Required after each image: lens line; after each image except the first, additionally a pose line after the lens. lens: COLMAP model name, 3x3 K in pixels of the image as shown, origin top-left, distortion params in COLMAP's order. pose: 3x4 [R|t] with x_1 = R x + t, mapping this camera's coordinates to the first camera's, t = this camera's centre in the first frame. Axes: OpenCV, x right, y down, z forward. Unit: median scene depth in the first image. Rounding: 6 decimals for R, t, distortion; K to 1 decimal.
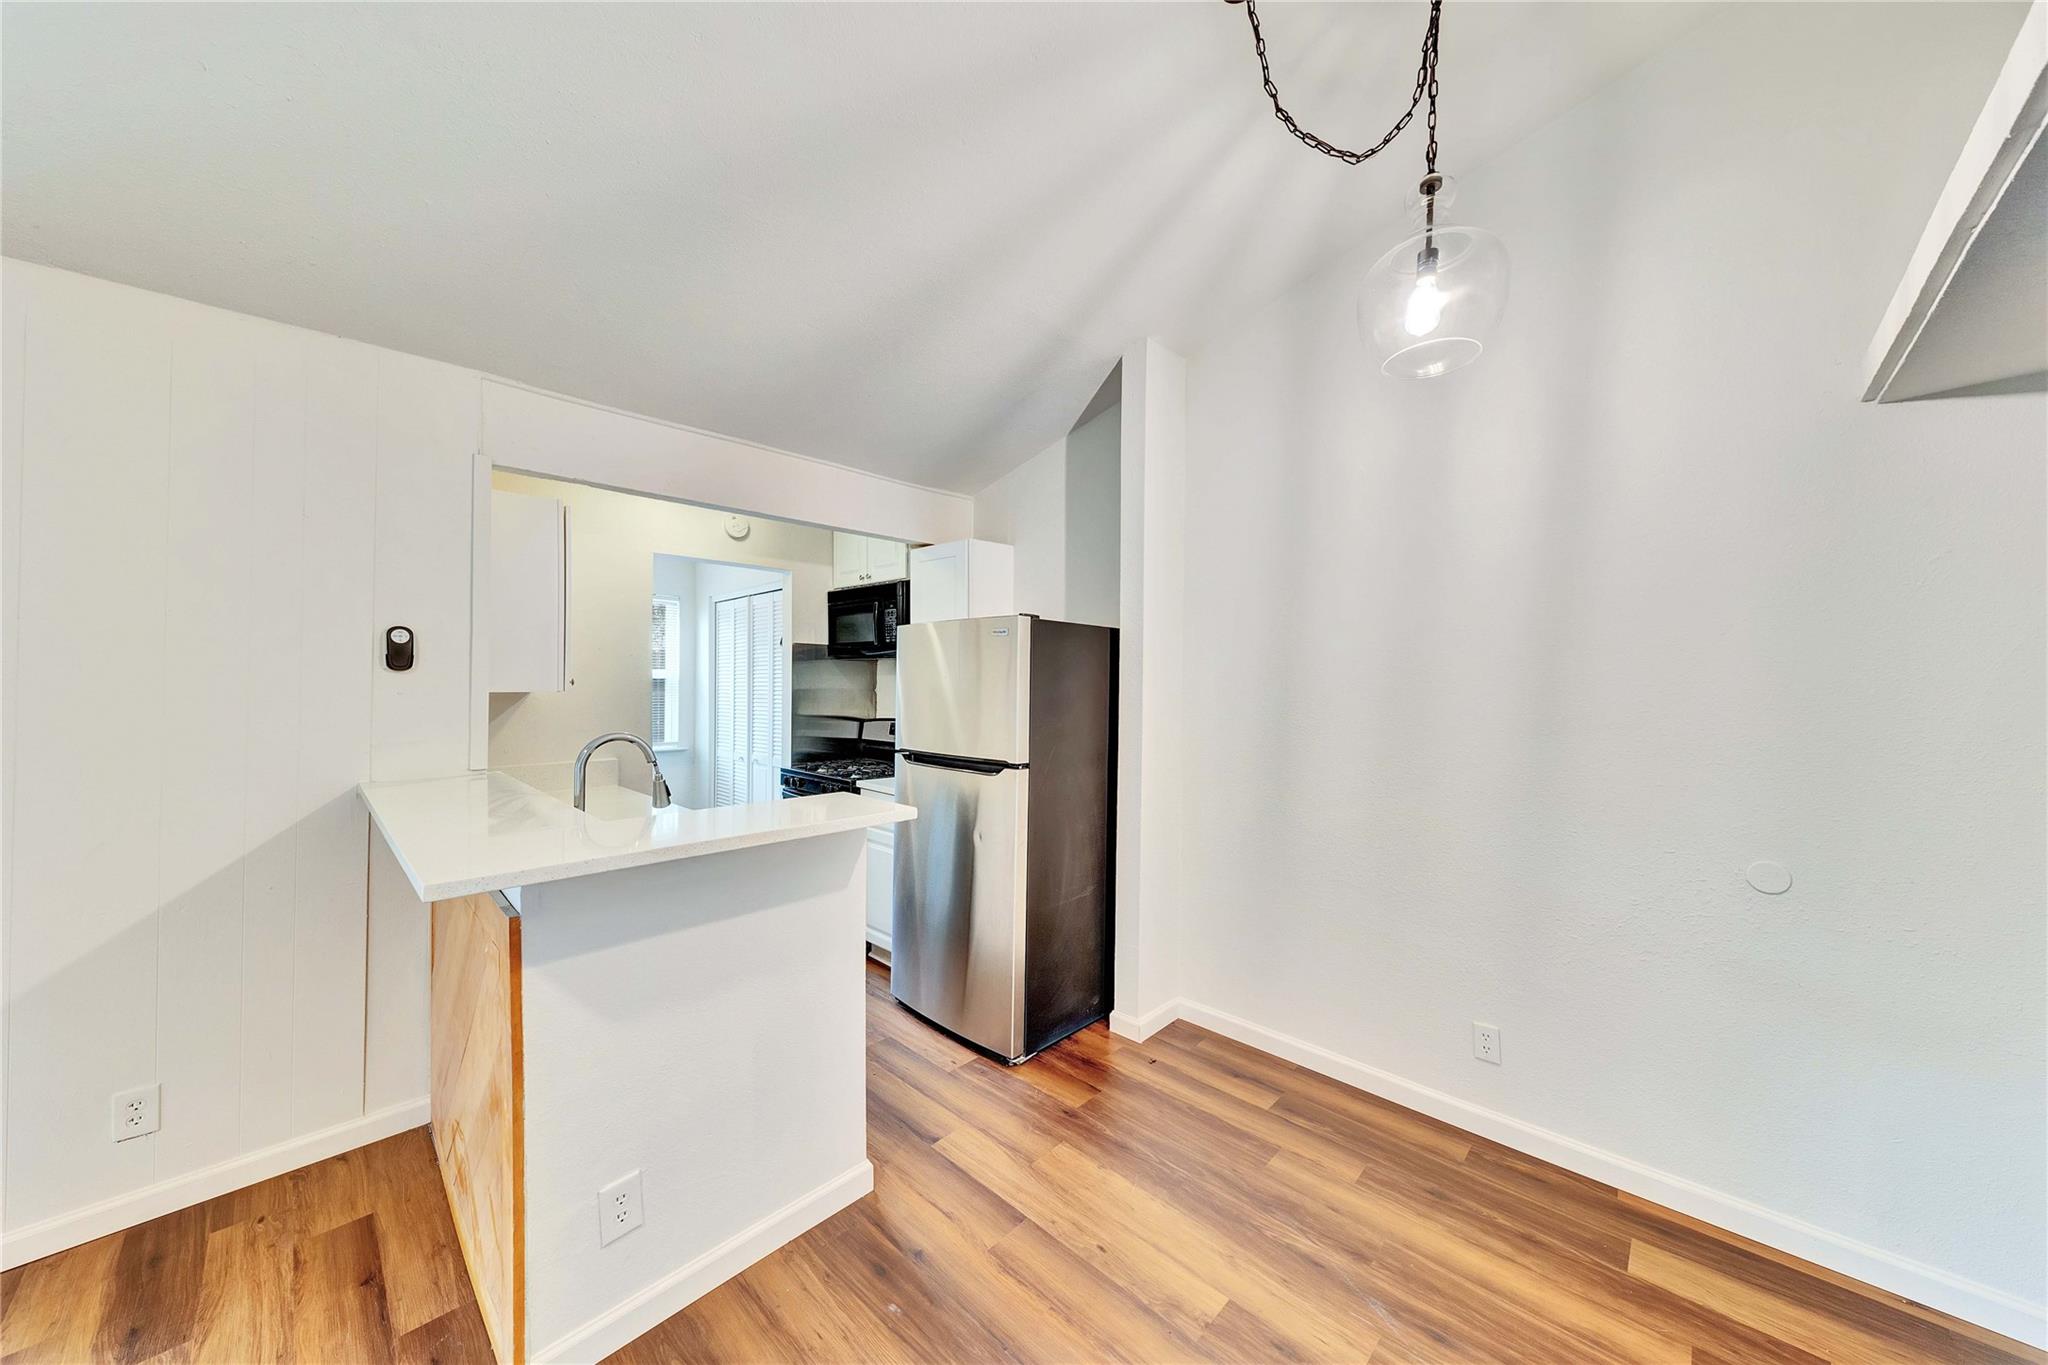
lens RADIAL K [[703.3, 0, 1024.0], [0, 703.3, 682.5], [0, 0, 1]] dist [0.000845, -0.000020]
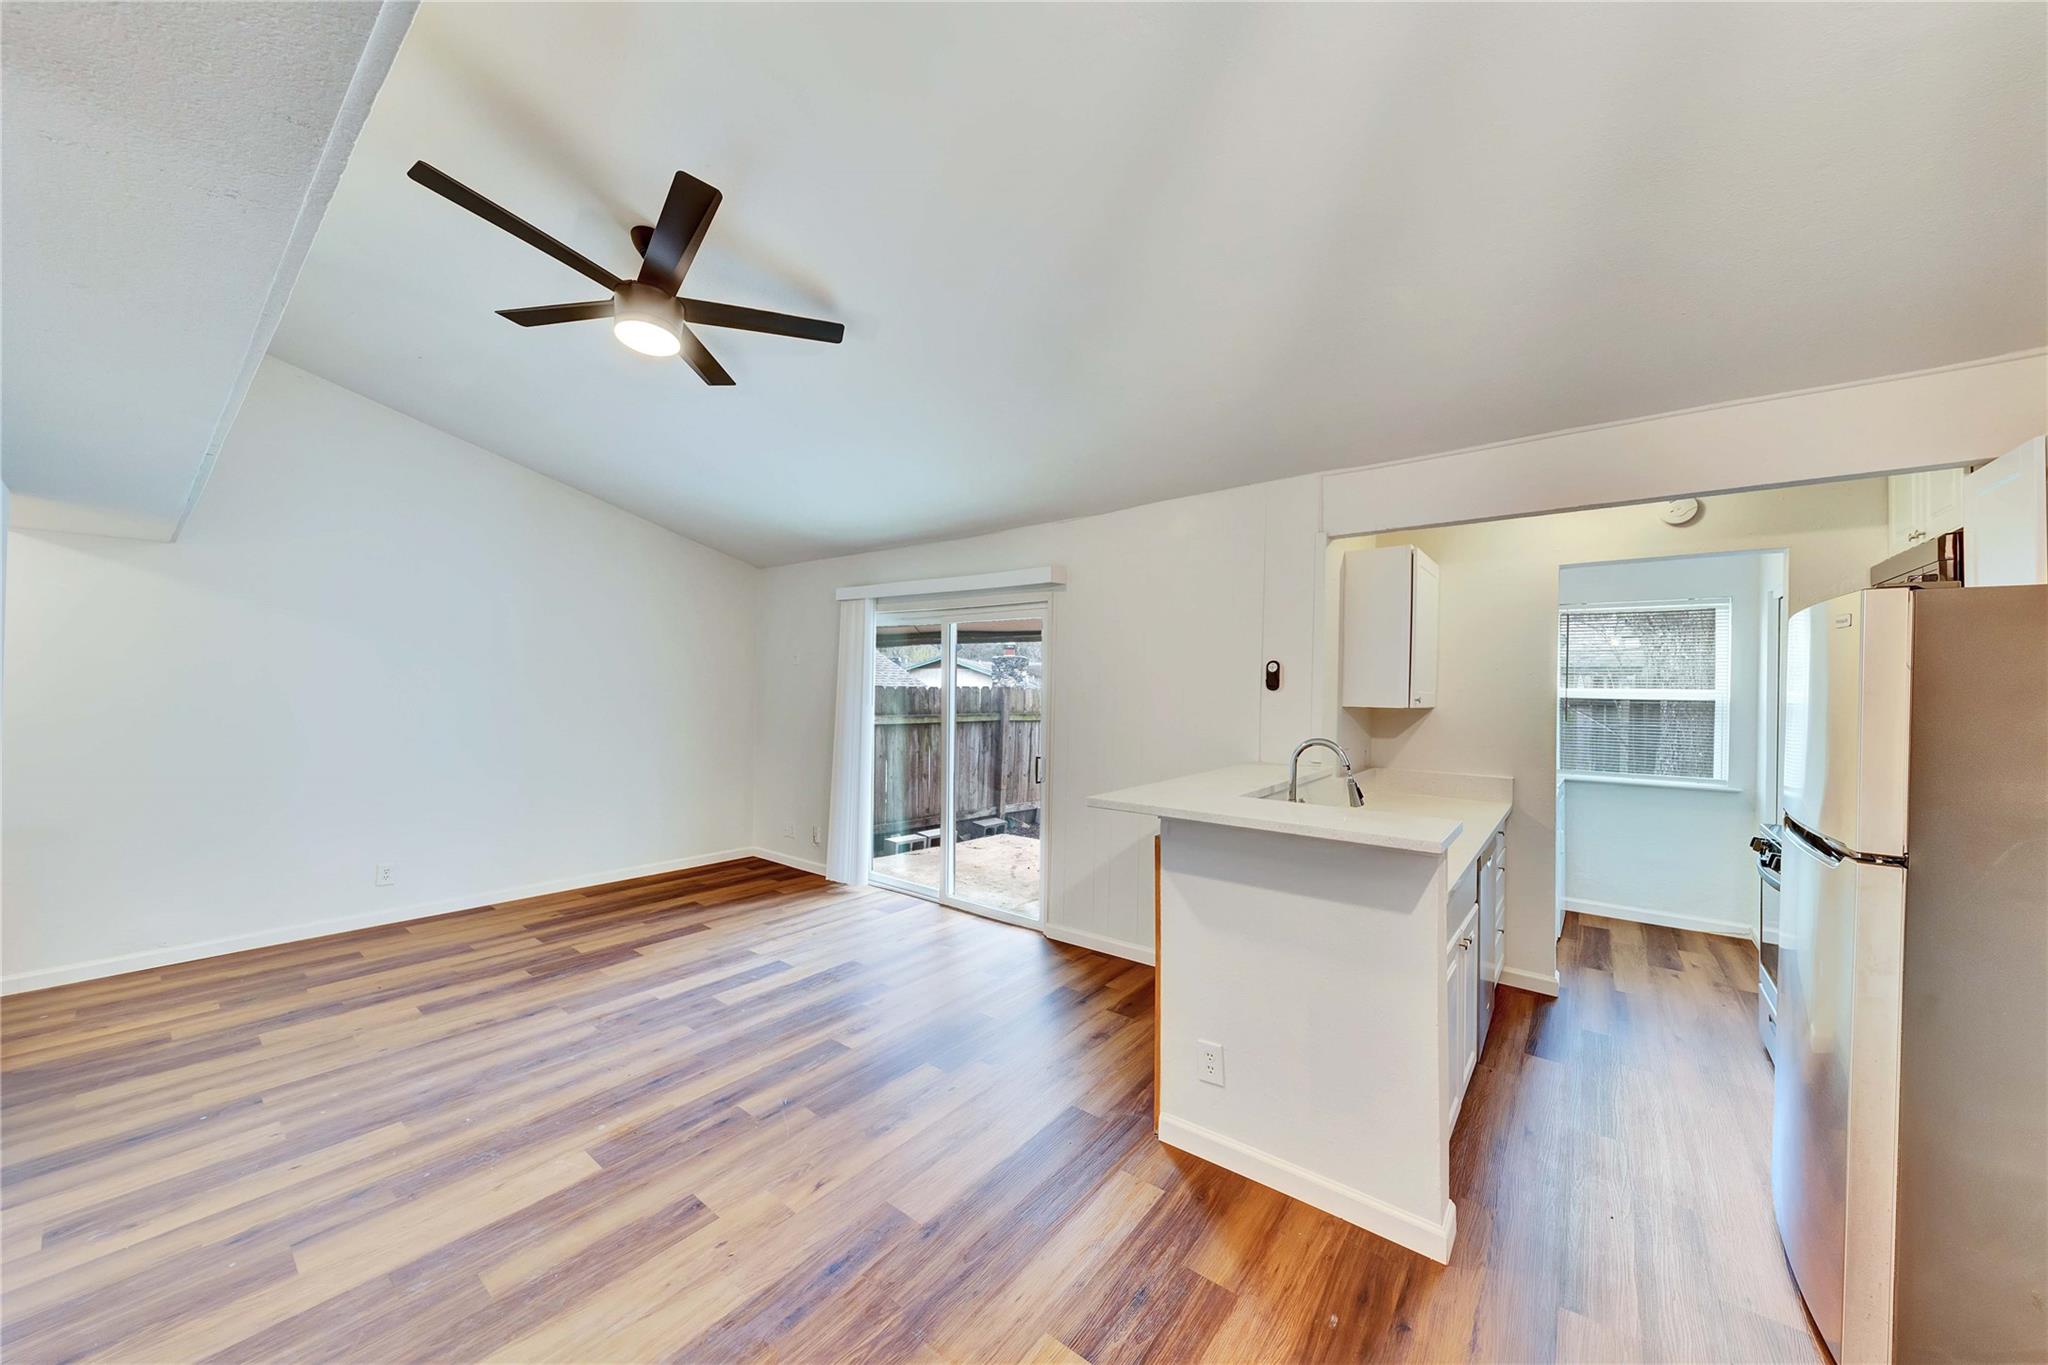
lens RADIAL K [[716.9, 0, 1024.0], [0, 716.9, 682.5], [0, 0, 1]] dist [0.002868, -0.000036]
pose [[0.096475, -0.012240, -0.995260, 0.645114], [-0.016504, 0.999767, -0.013895, -0.003311], [0.995199, 0.017766, 0.096250, 0.351766]]
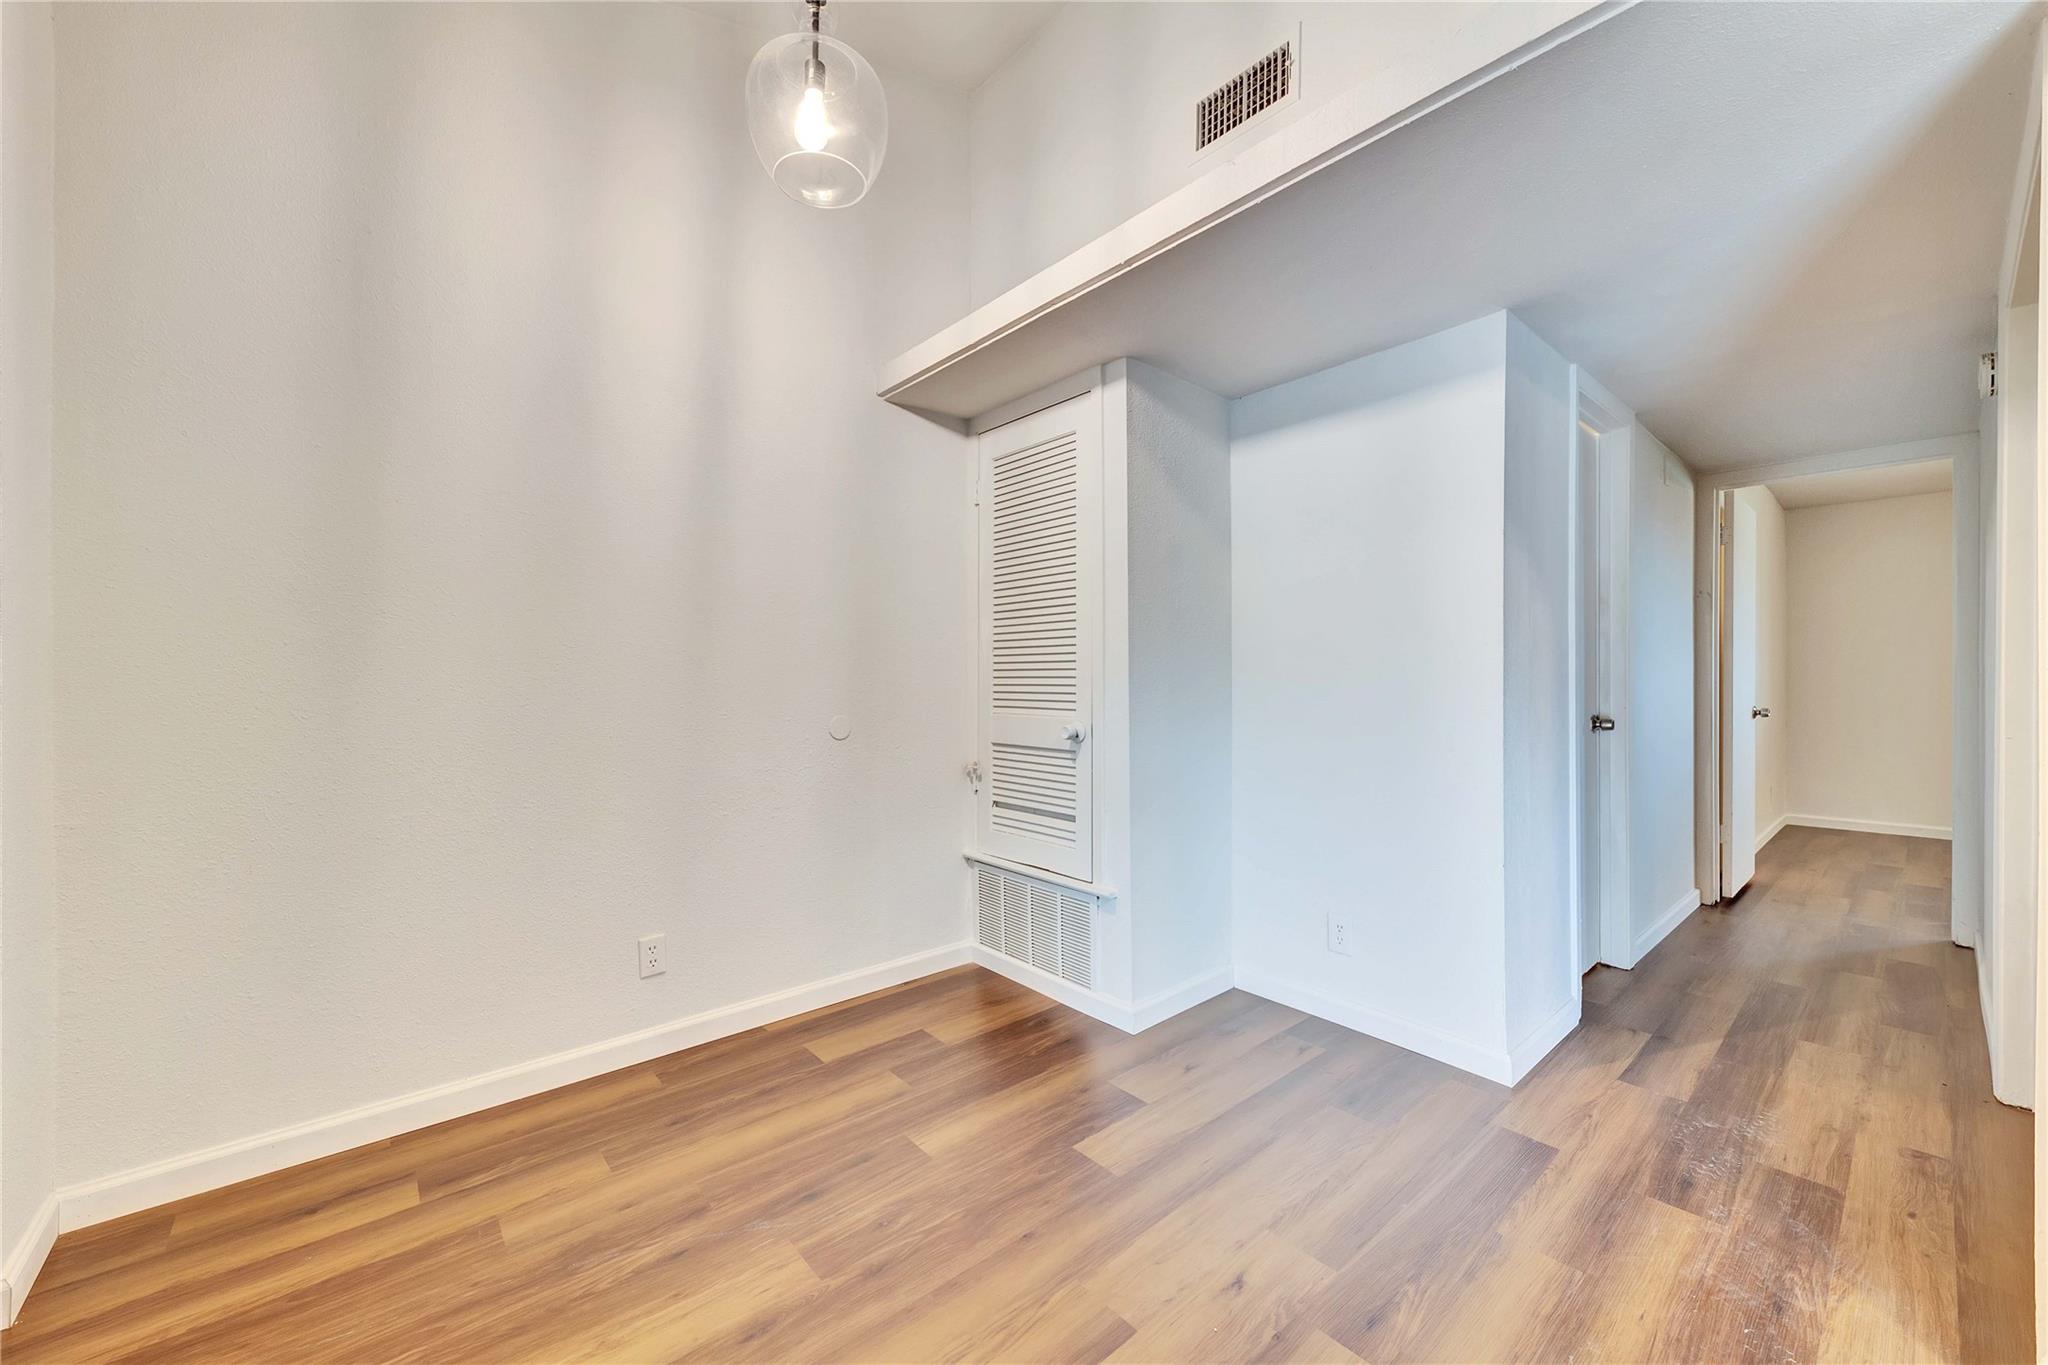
lens RADIAL K [[777.9, 0, 1024.0], [0, 777.9, 682.5], [0, 0, 1]] dist [-0.000352, -0.000045]
pose [[0.096172, -0.013305, 0.995276, -0.340319], [0.004162, 0.999907, 0.012965, 0.152618], [-0.995356, 0.002896, 0.096219, 0.451673]]
